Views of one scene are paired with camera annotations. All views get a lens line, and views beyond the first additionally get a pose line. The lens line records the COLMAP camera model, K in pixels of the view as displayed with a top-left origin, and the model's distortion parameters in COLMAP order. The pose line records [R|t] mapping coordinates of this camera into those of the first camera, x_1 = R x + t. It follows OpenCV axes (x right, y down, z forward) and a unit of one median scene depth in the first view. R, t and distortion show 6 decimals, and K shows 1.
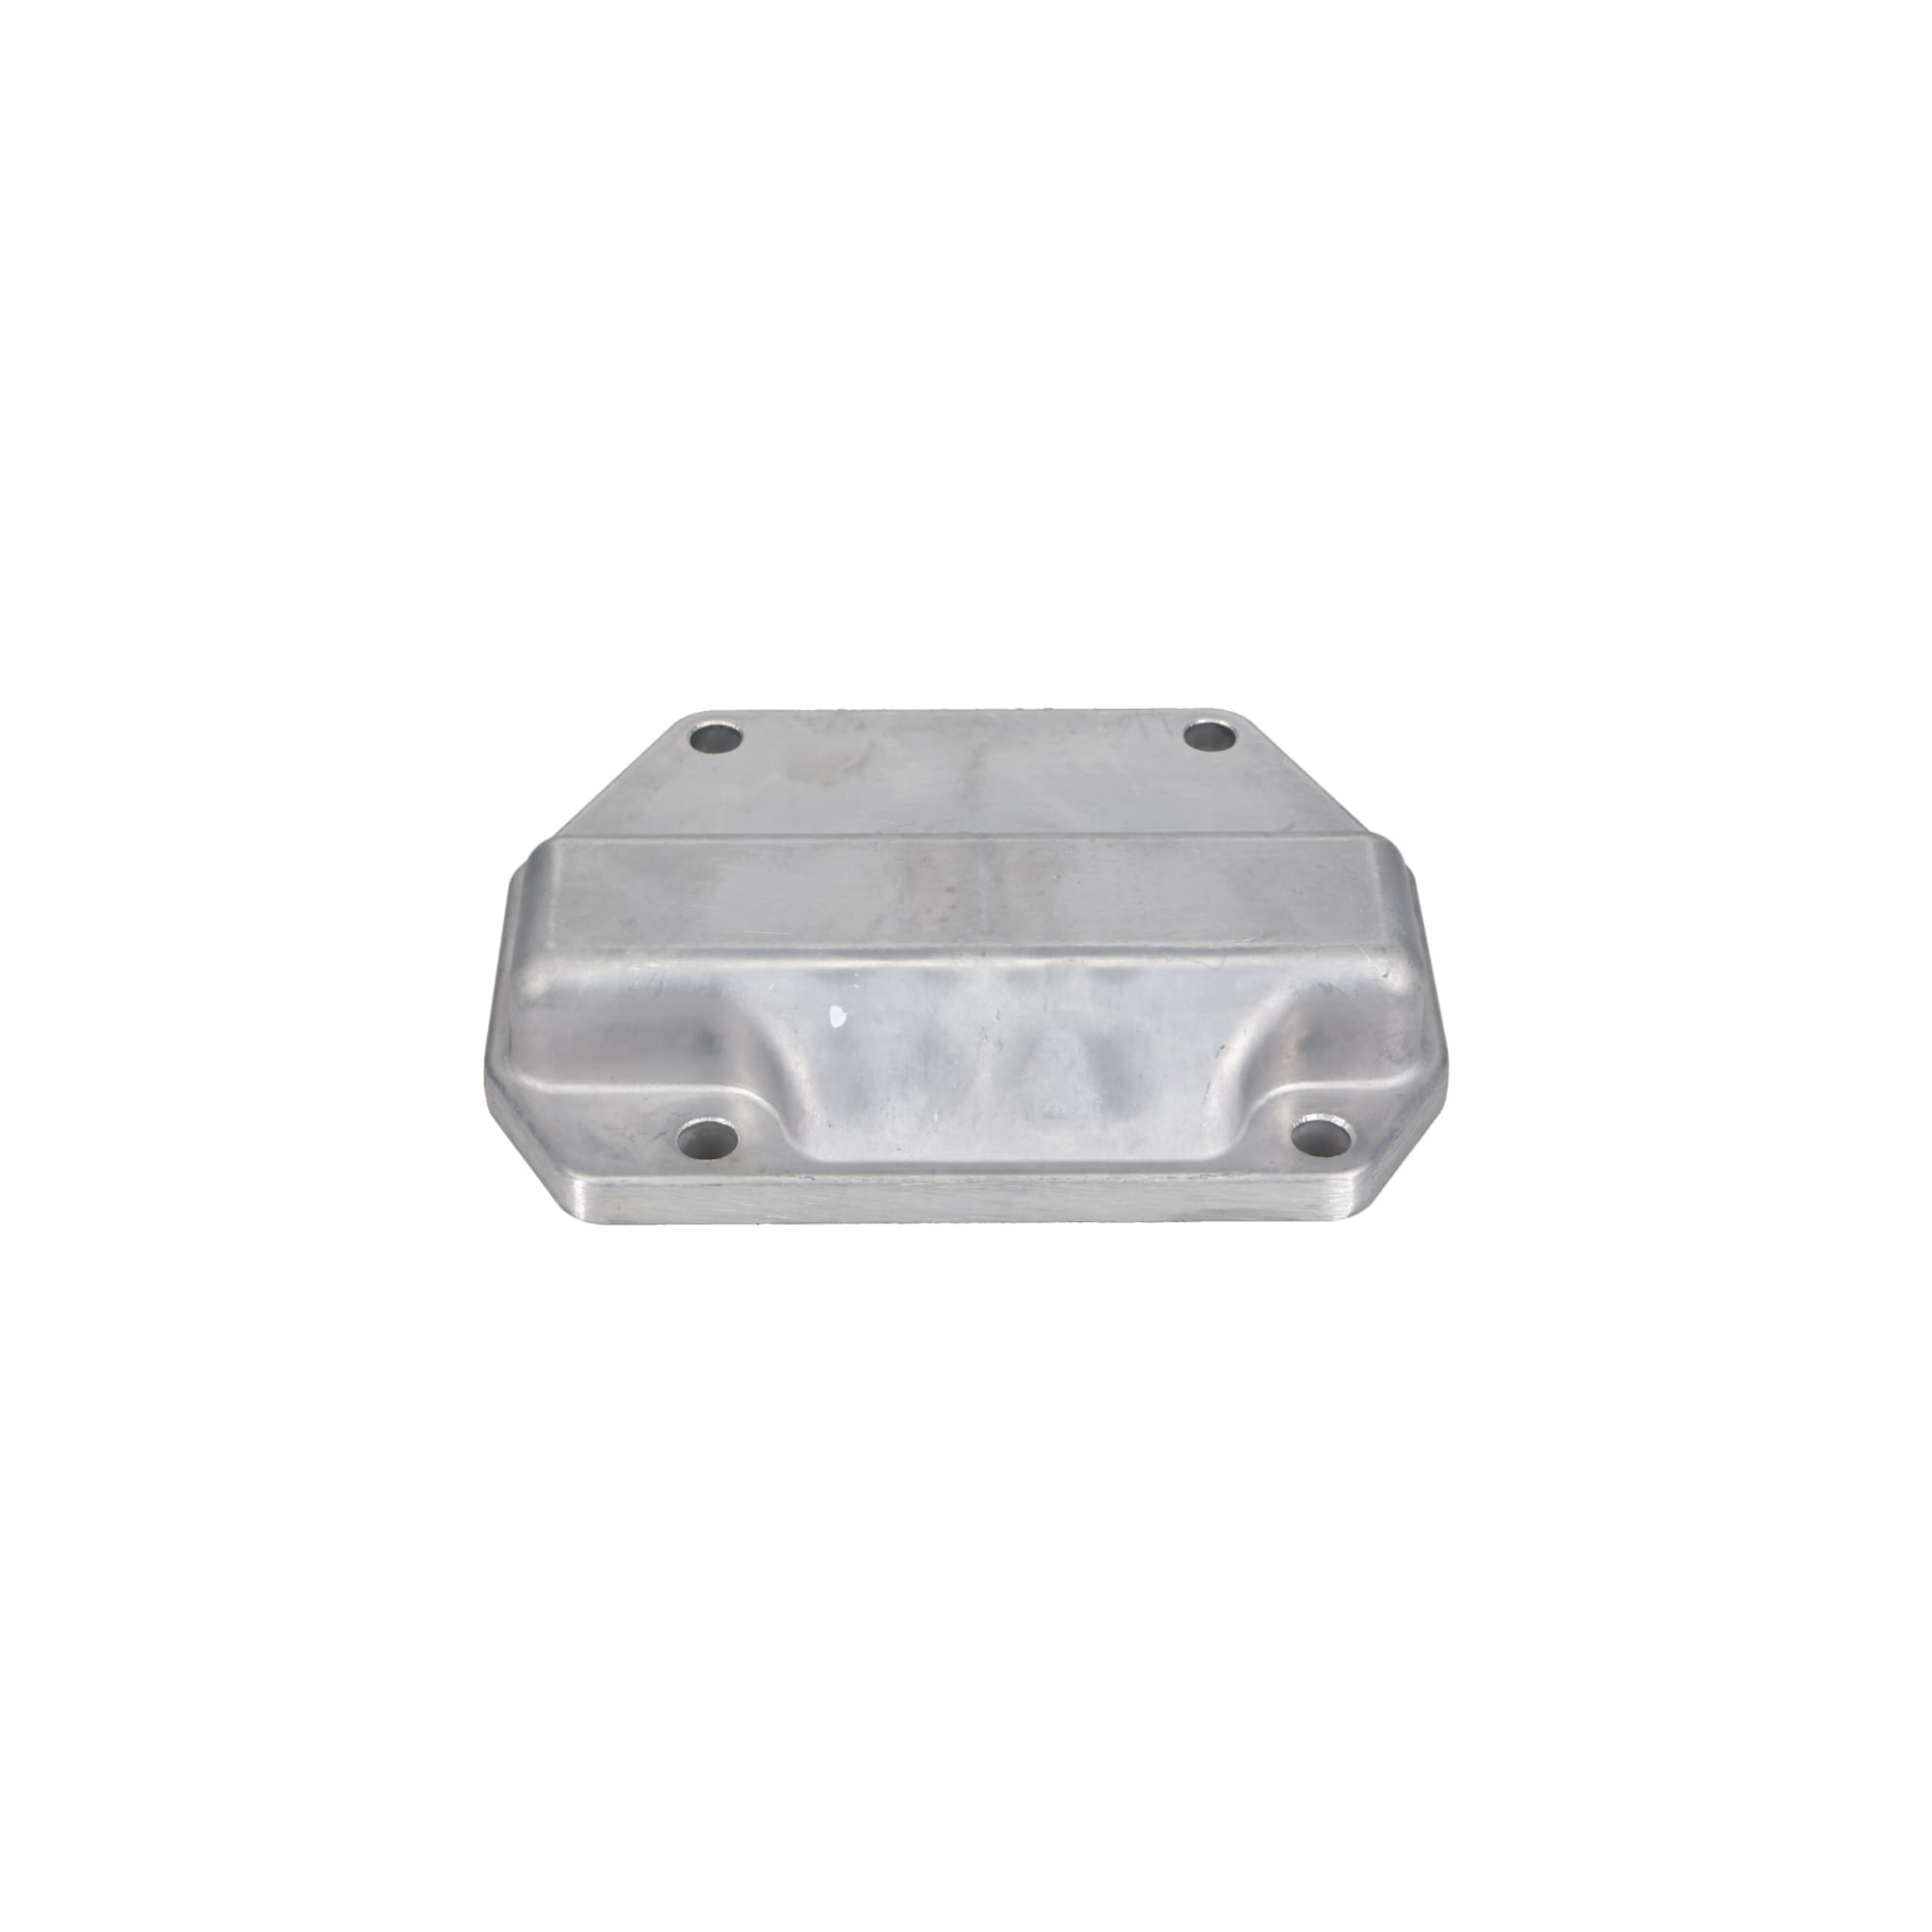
lens RADIAL K [[3419.5, 0, 915.6], [0, 3419.5, 966.7], [0, 0, 1]] dist [0.049752, 0.020639]
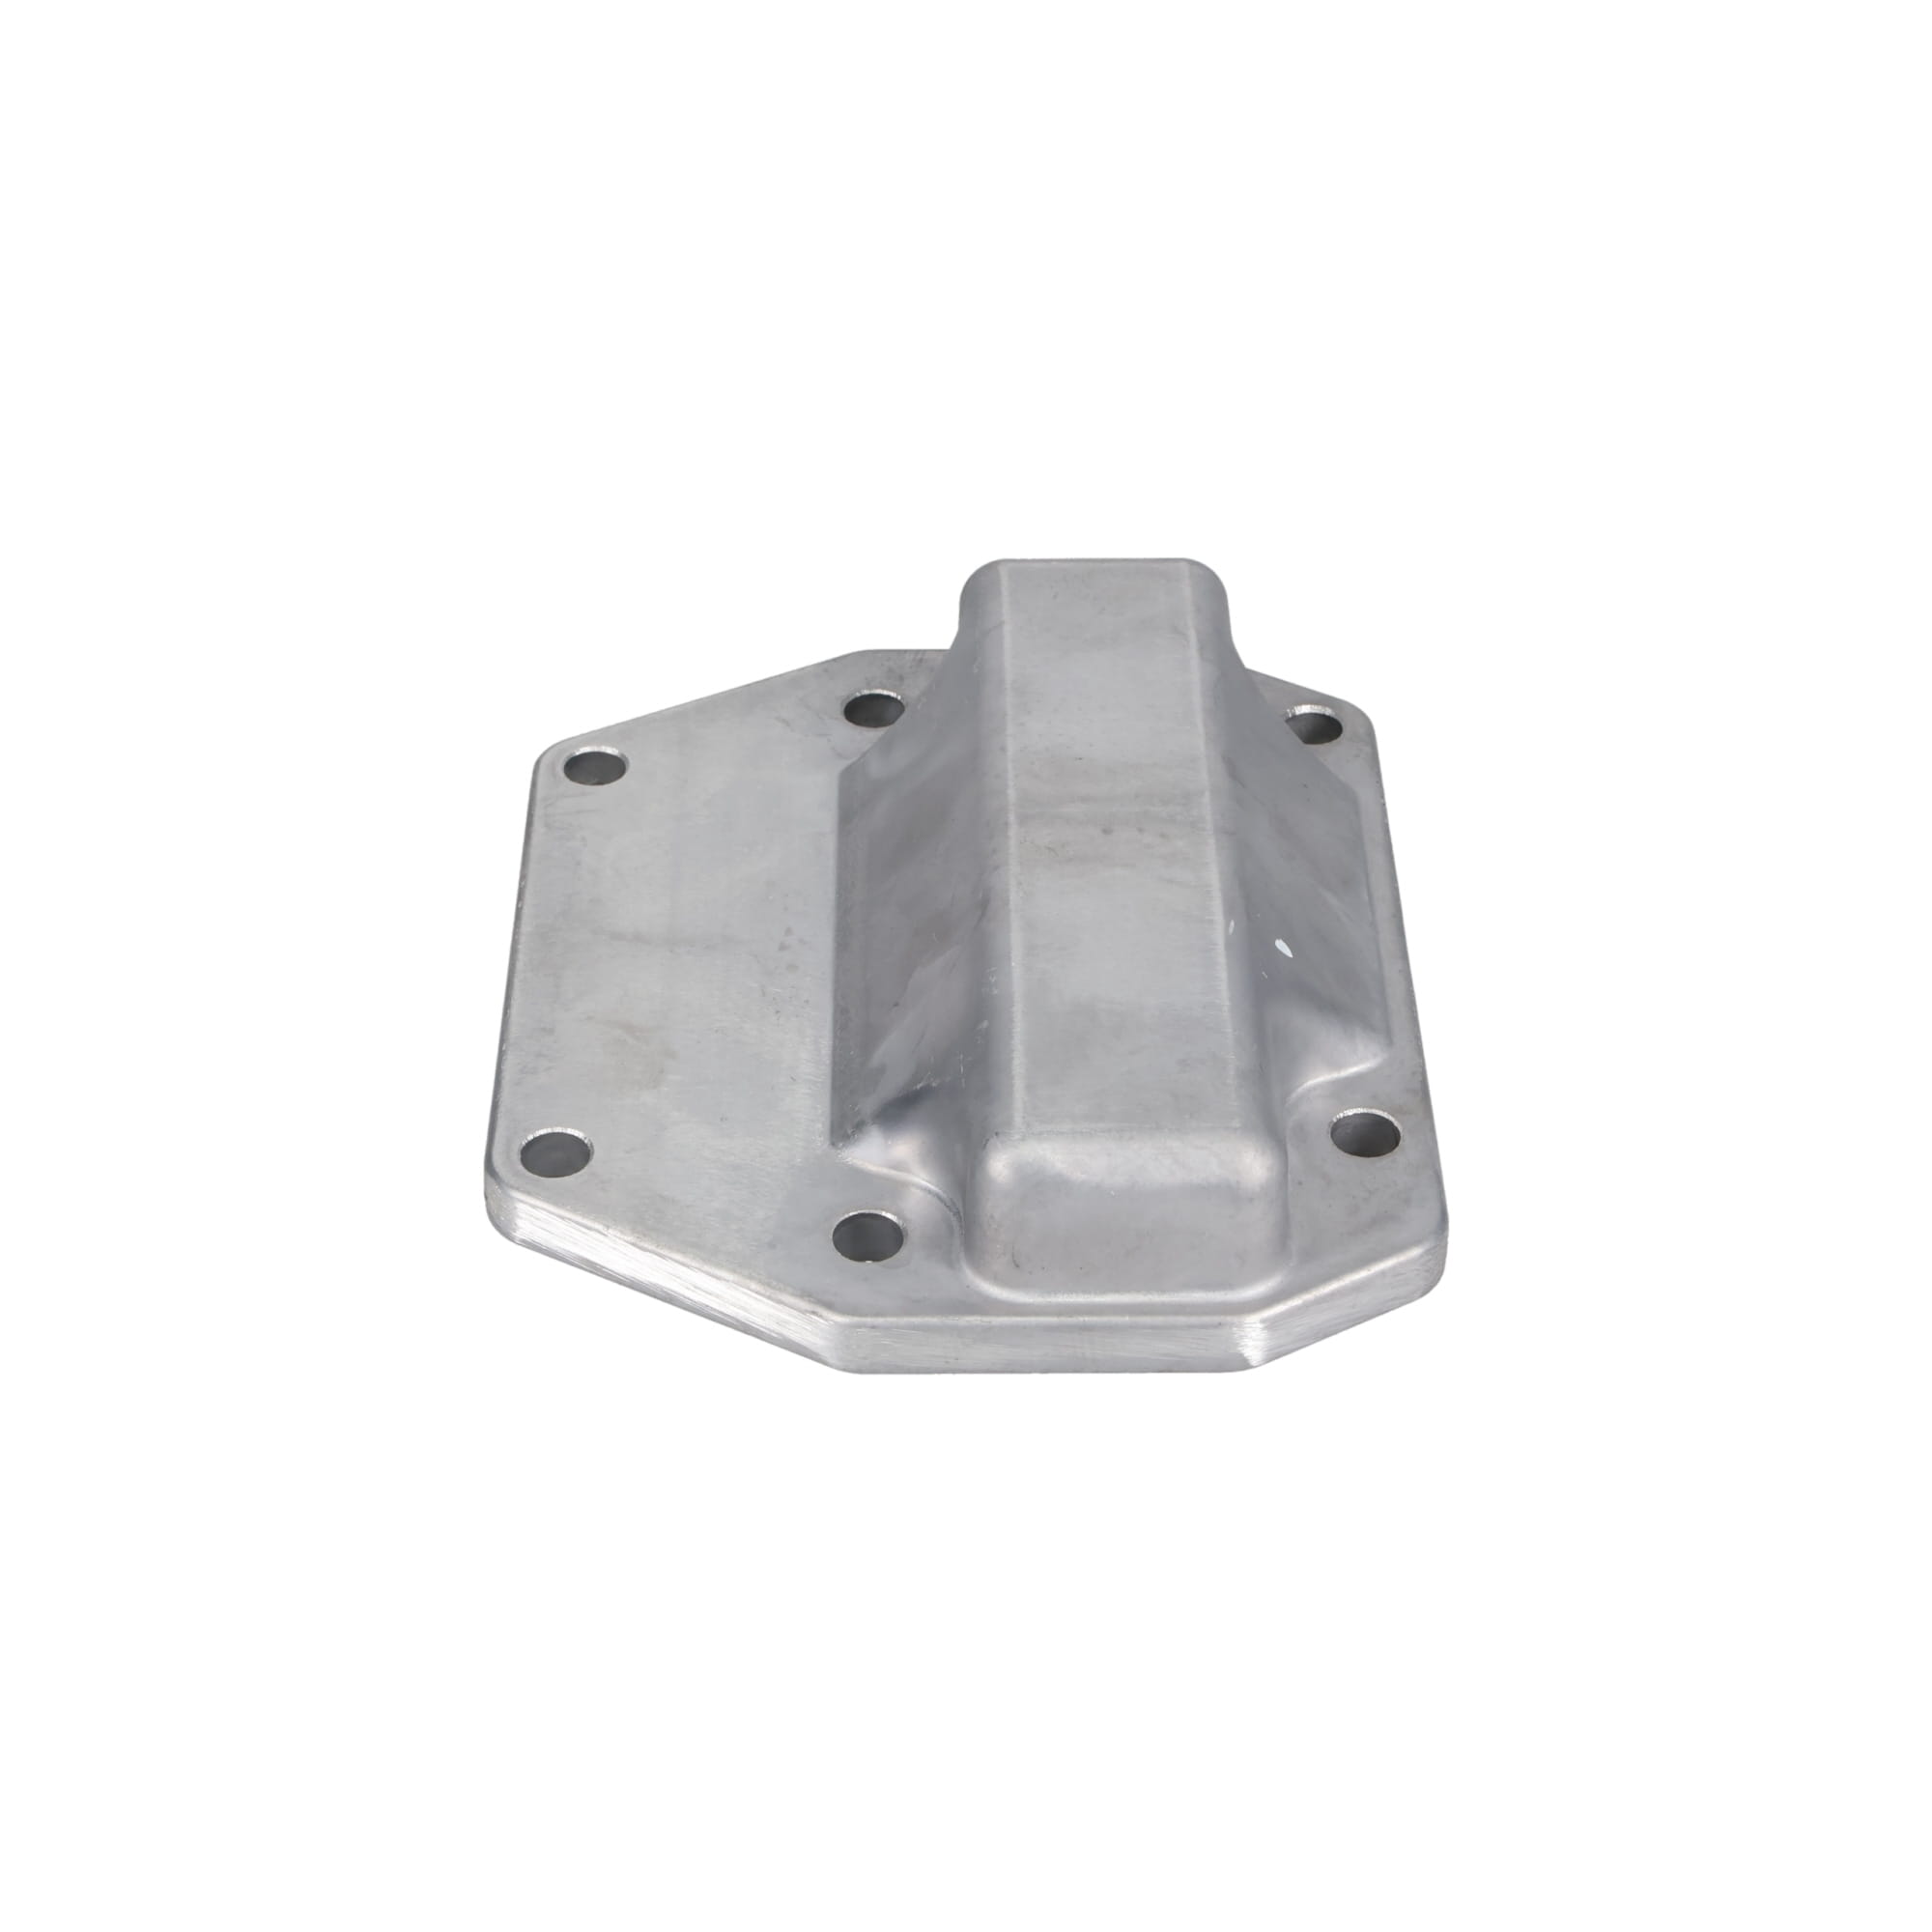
lens RADIAL K [[4177.7, 0, 912.5], [0, 4177.7, 964.1], [0, 0, 1]] dist [0.090293, 0.028308]
pose [[0.002344, -0.617364, 0.786674, -0.853477], [0.628758, 0.612630, 0.478904, -0.546256], [-0.777598, 0.493505, 0.389608, 0.645684]]
